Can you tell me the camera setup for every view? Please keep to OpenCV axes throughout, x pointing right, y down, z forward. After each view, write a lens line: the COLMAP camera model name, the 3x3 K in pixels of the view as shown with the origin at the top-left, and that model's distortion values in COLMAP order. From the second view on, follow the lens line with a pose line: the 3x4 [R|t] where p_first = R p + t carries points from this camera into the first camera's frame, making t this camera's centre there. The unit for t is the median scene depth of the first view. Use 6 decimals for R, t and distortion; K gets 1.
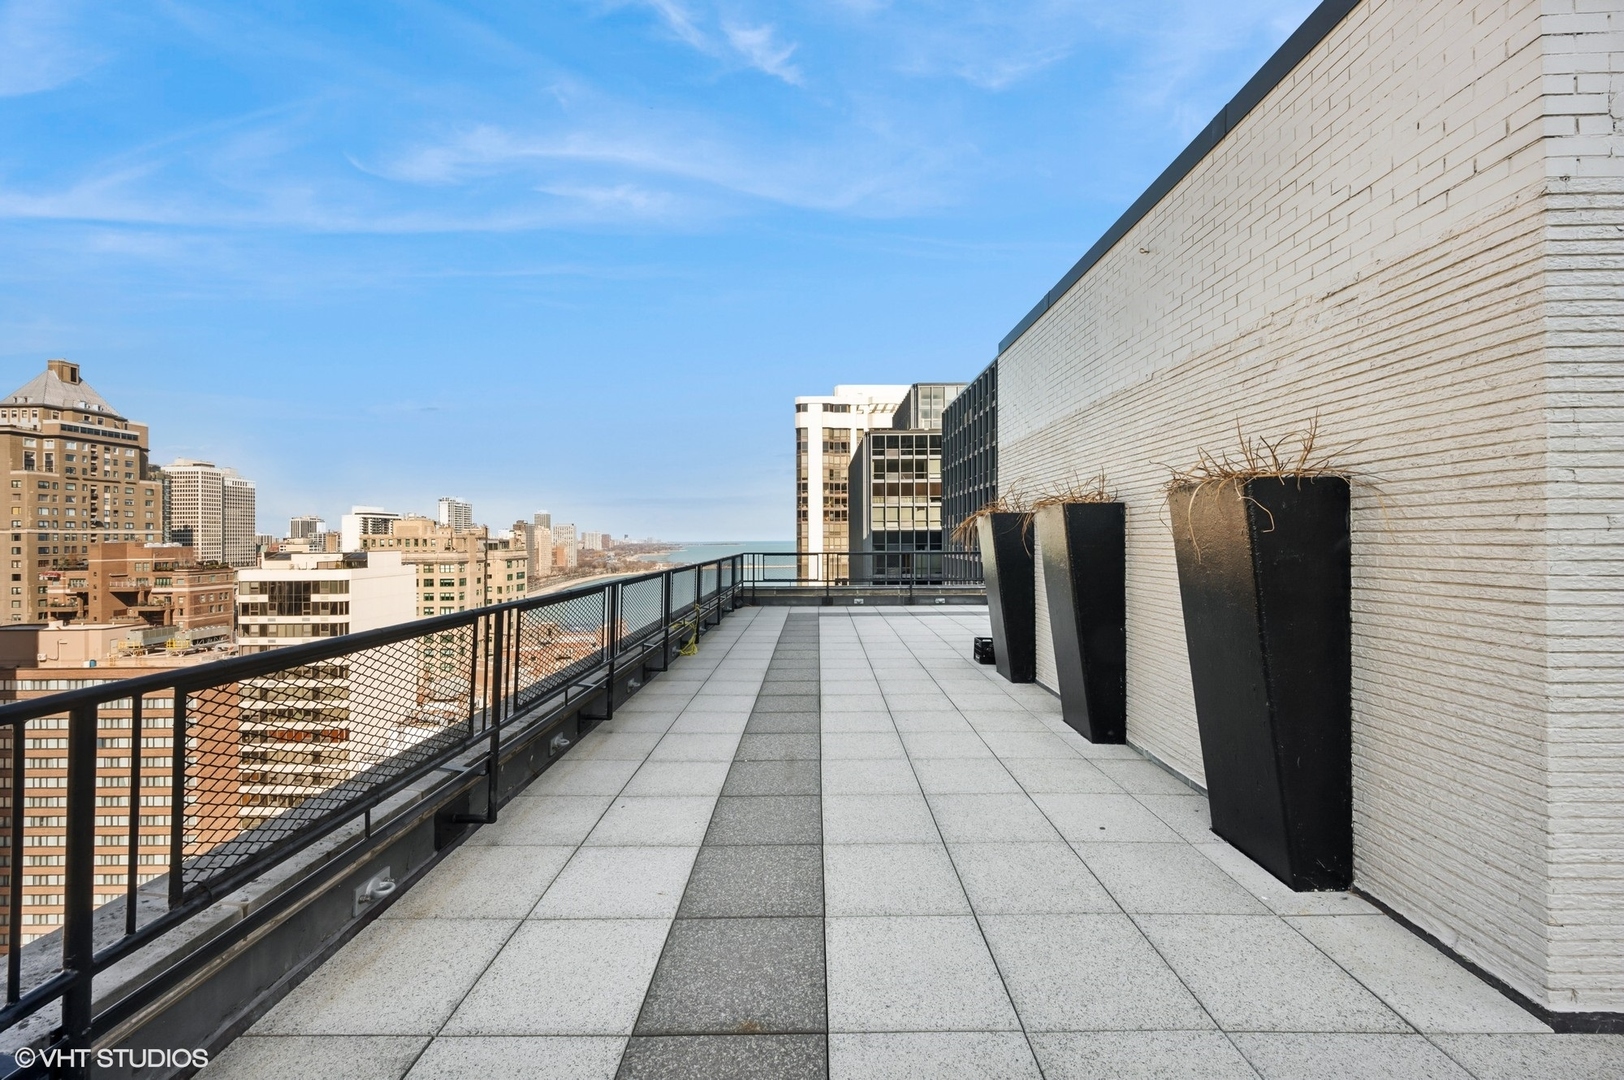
lens RADIAL K [[647.8, 0, 811.7], [0, 647.8, 529.4], [0, 0, 1]] dist [0.000562, -0.000073]
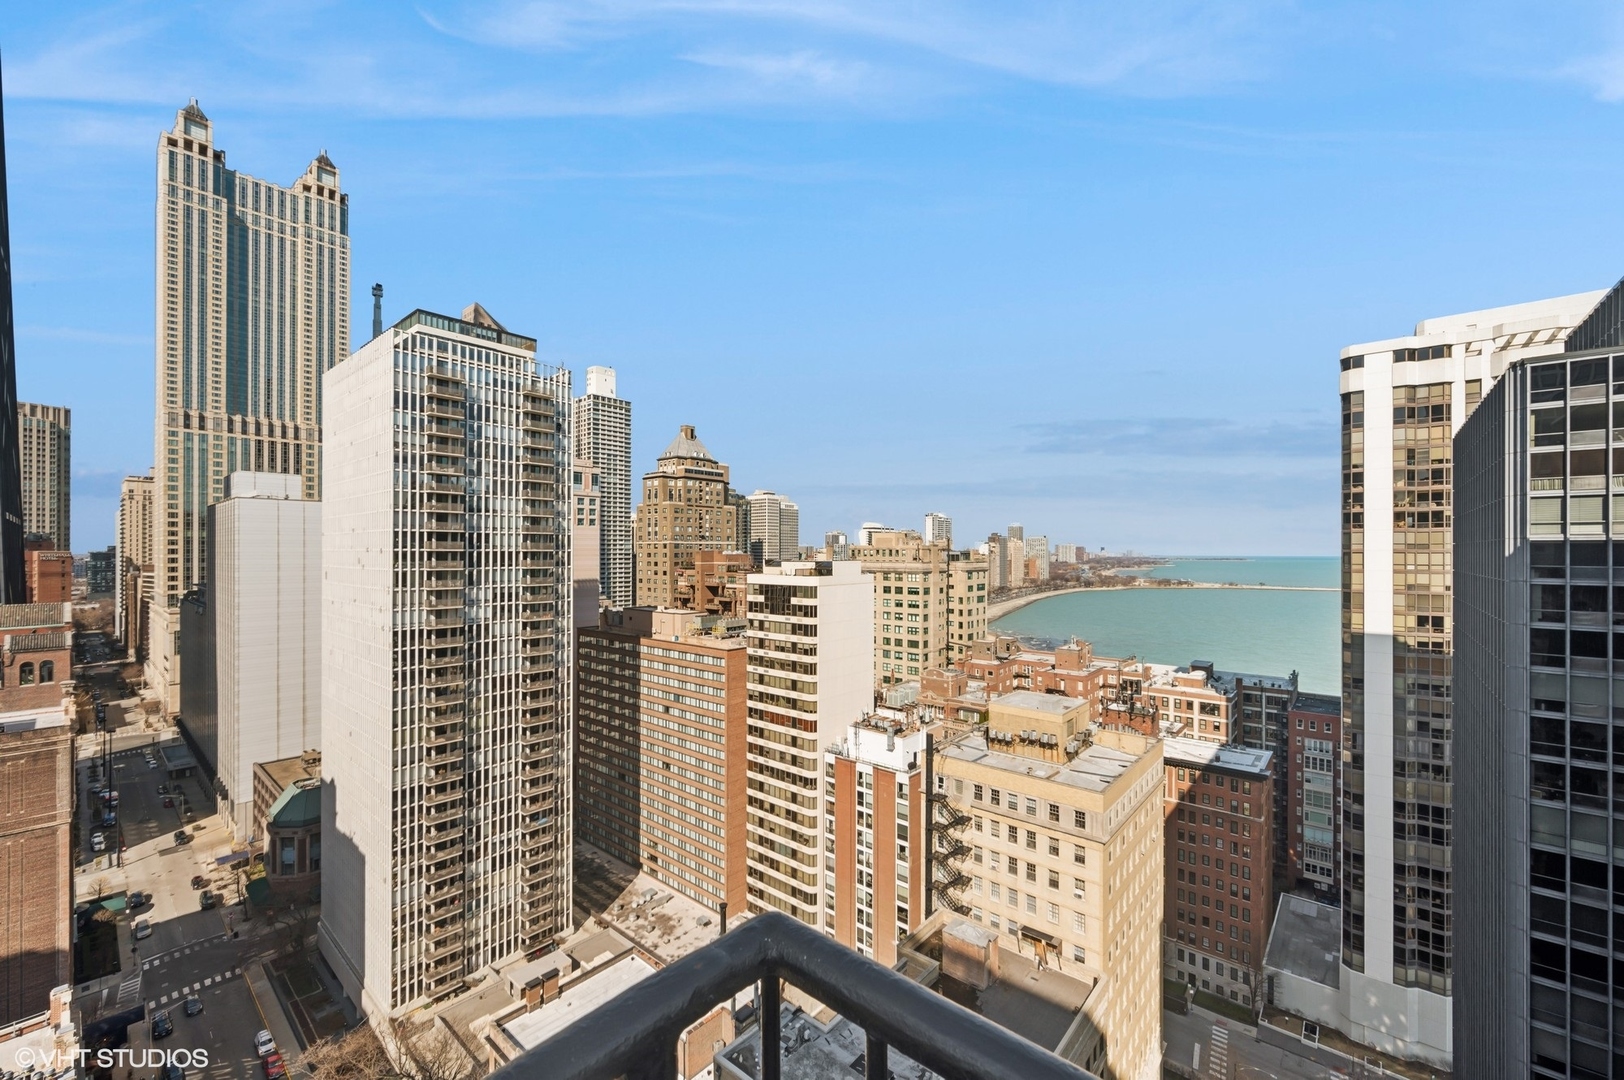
lens RADIAL K [[639.1, 0, 815.2], [0, 639.1, 541.6], [0, 0, 1]] dist [0.001054, -0.000077]
pose [[0.761484, 0.000489, -0.648184, -0.009090], [-0.000592, 1.000000, 0.000060, 0.001633], [0.648184, 0.000338, 0.761484, 0.114752]]
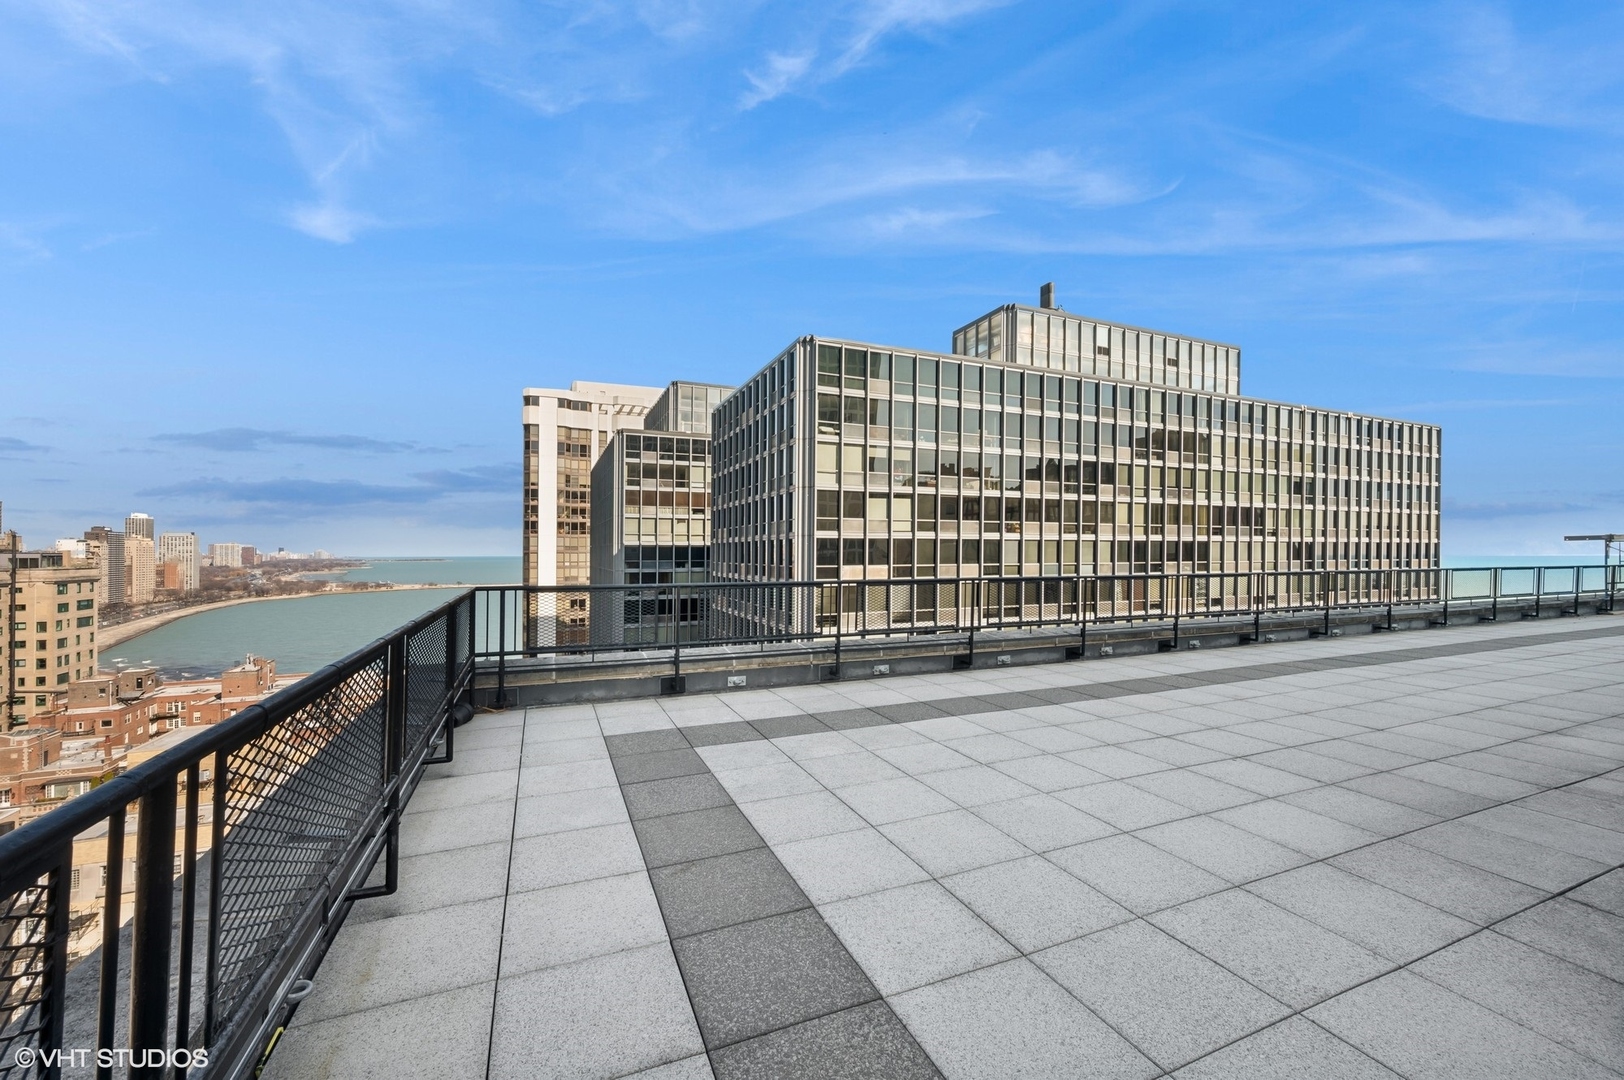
lens RADIAL K [[650.3, 0, 817.4], [0, 650.3, 551.0], [0, 0, 1]] dist [0.001801, -0.000239]
pose [[0.917725, 0.007845, 0.397139, -0.008211], [-0.011110, 0.999921, 0.005919, 0.000894], [-0.397061, -0.009844, 0.917739, 0.061742]]
